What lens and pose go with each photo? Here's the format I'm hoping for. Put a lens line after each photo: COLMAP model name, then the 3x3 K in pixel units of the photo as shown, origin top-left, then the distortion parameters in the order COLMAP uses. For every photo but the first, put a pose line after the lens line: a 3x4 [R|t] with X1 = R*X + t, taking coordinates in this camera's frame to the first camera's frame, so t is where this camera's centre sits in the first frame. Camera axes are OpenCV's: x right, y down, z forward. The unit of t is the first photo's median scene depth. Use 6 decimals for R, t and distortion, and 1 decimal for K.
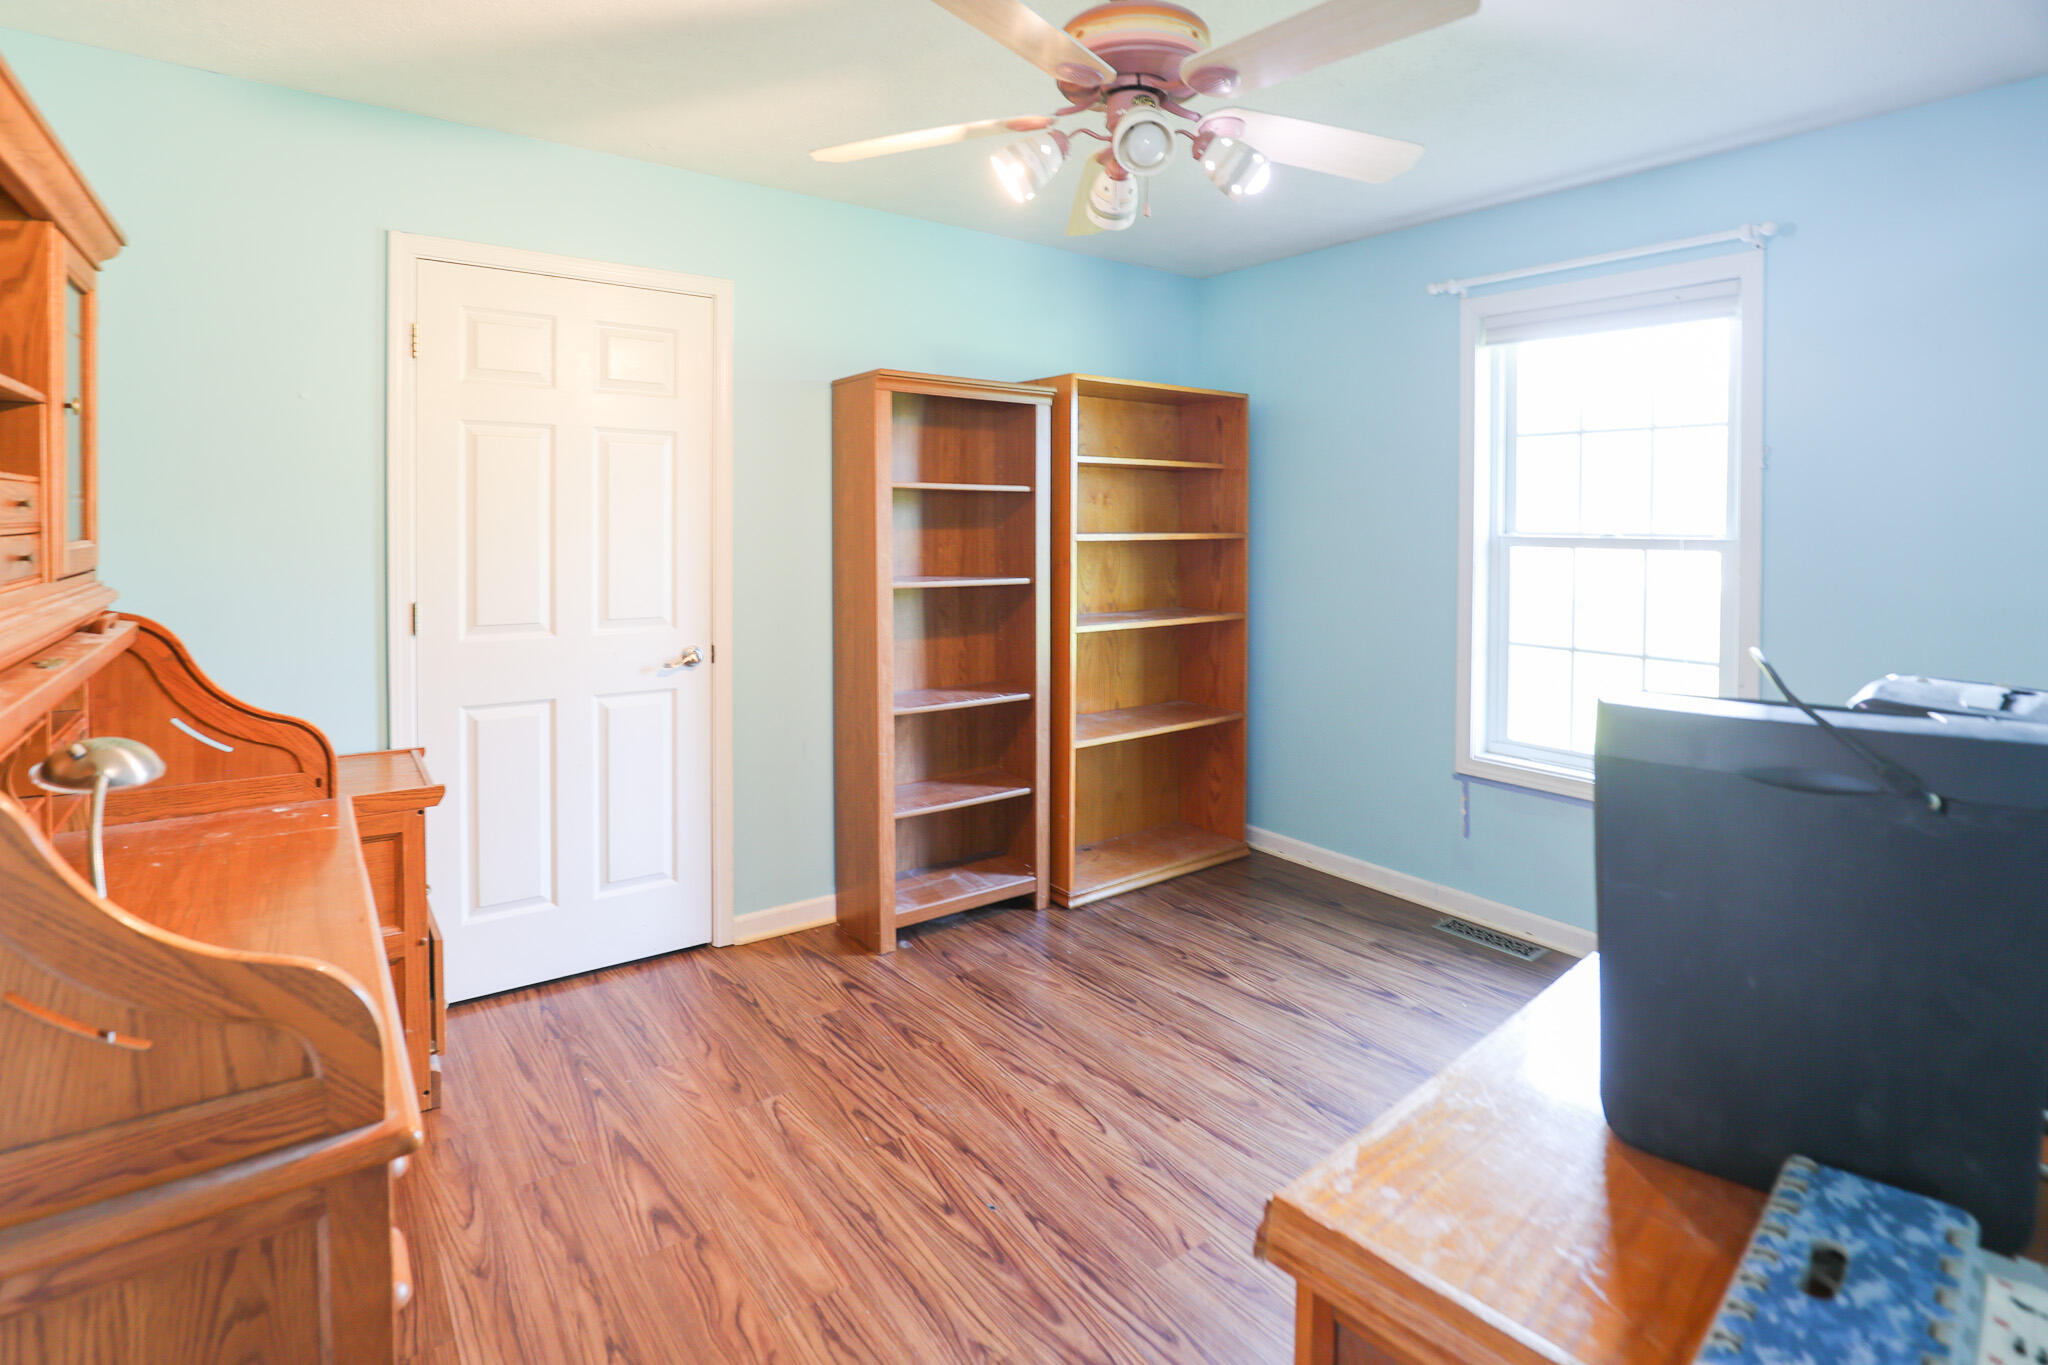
lens RADIAL K [[982.5, 0, 1078.1], [0, 982.5, 583.5], [0, 0, 1]] dist [-0.035347, 0.000281]
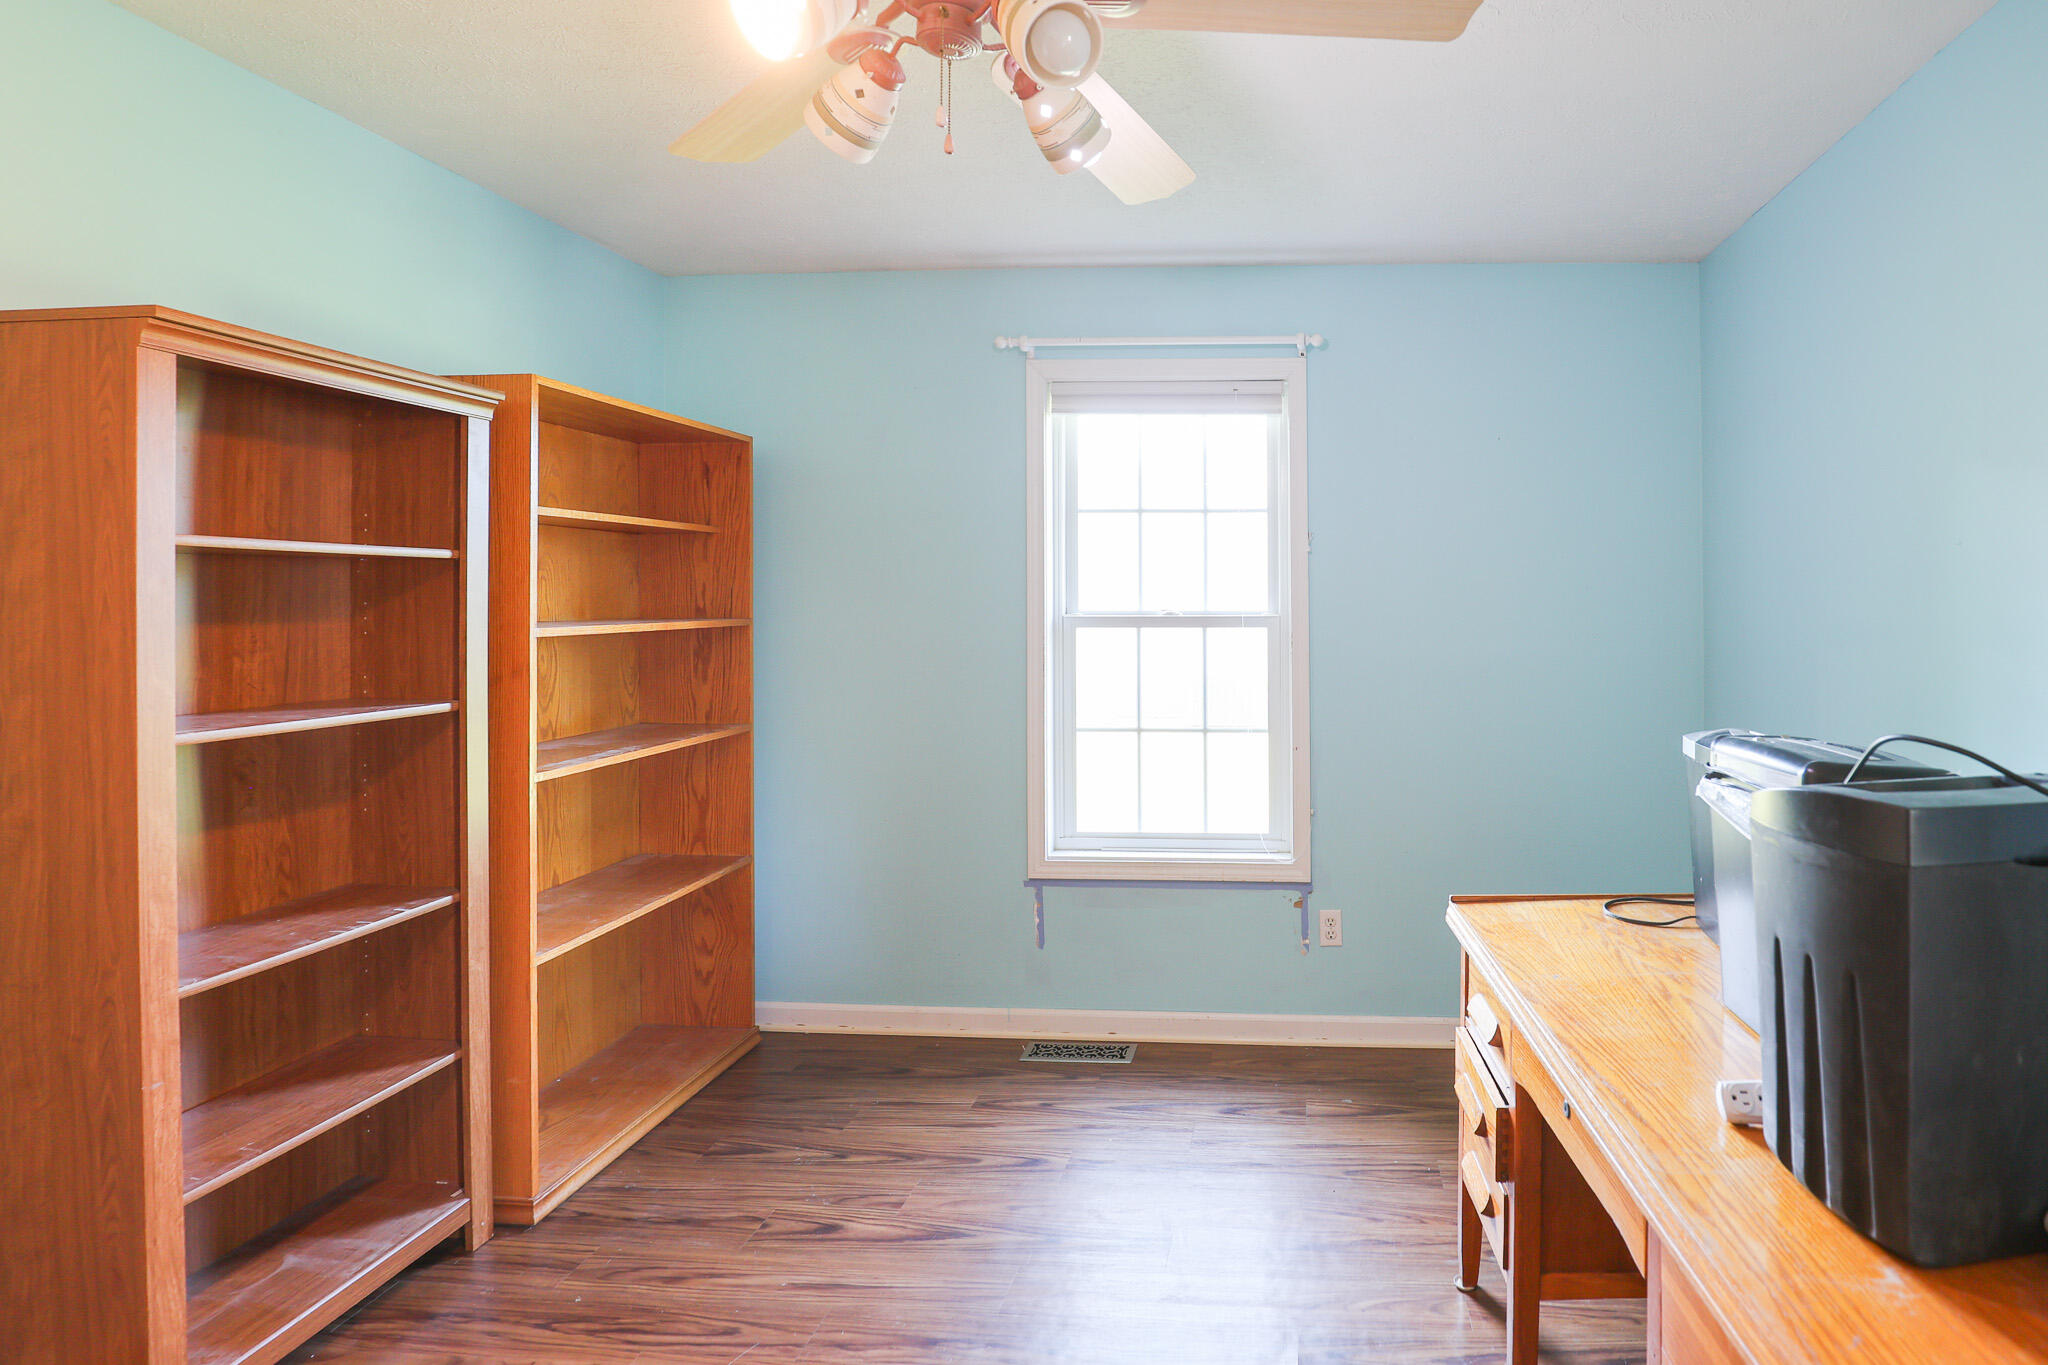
lens RADIAL K [[977.9, 0, 1019.9], [0, 977.9, 605.5], [0, 0, 1]] dist [-0.030666, 0.004943]
pose [[0.678629, -0.014985, 0.734329, -0.250569], [0.050551, 0.998374, -0.026344, -0.031877], [-0.732740, 0.054999, 0.678283, 0.345574]]
